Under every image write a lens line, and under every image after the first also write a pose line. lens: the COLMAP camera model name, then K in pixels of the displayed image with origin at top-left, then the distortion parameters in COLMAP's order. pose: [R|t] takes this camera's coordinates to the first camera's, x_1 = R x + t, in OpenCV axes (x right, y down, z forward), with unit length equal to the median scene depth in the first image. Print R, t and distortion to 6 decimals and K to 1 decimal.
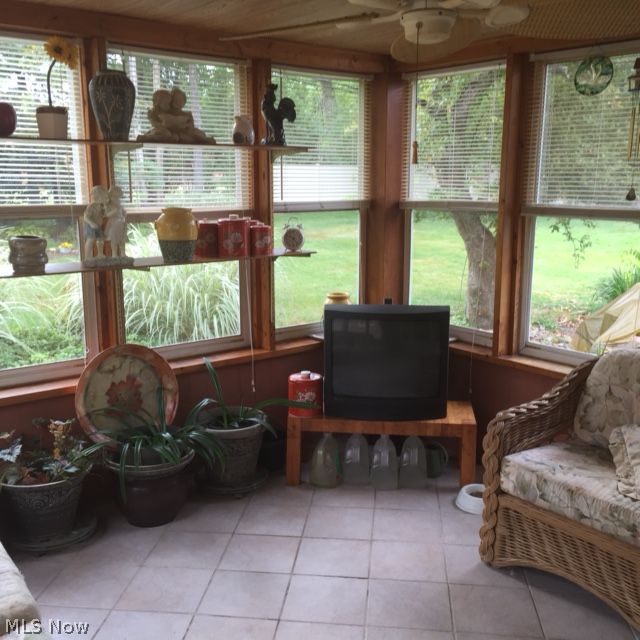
lens RADIAL K [[743.1, 0, 318.8], [0, 743.1, 321.5], [0, 0, 1]] dist [0.089983, 0.000000]
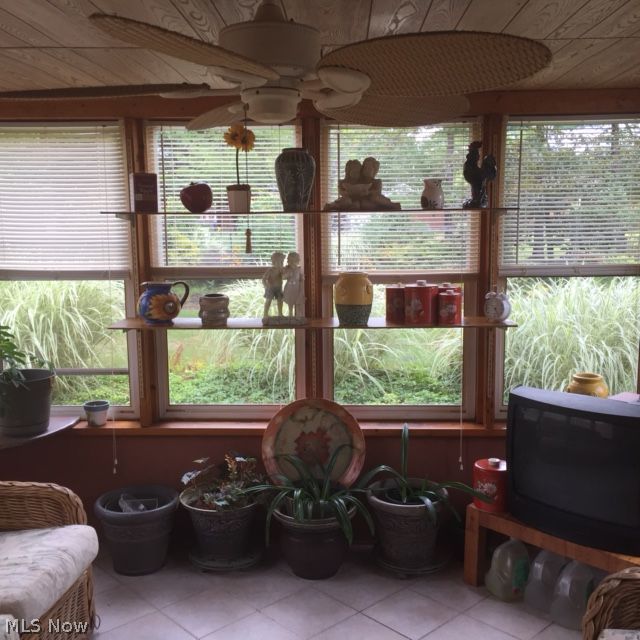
lens RADIAL K [[743.1, 0, 318.2], [0, 743.1, 319.3], [0, 0, 1]] dist [0.089983, 0.000000]
pose [[0.752332, 0.076298, -0.654351, 0.419623], [-0.113426, 0.993440, -0.014575, -0.064546], [0.648946, 0.085186, 0.756051, 0.192877]]
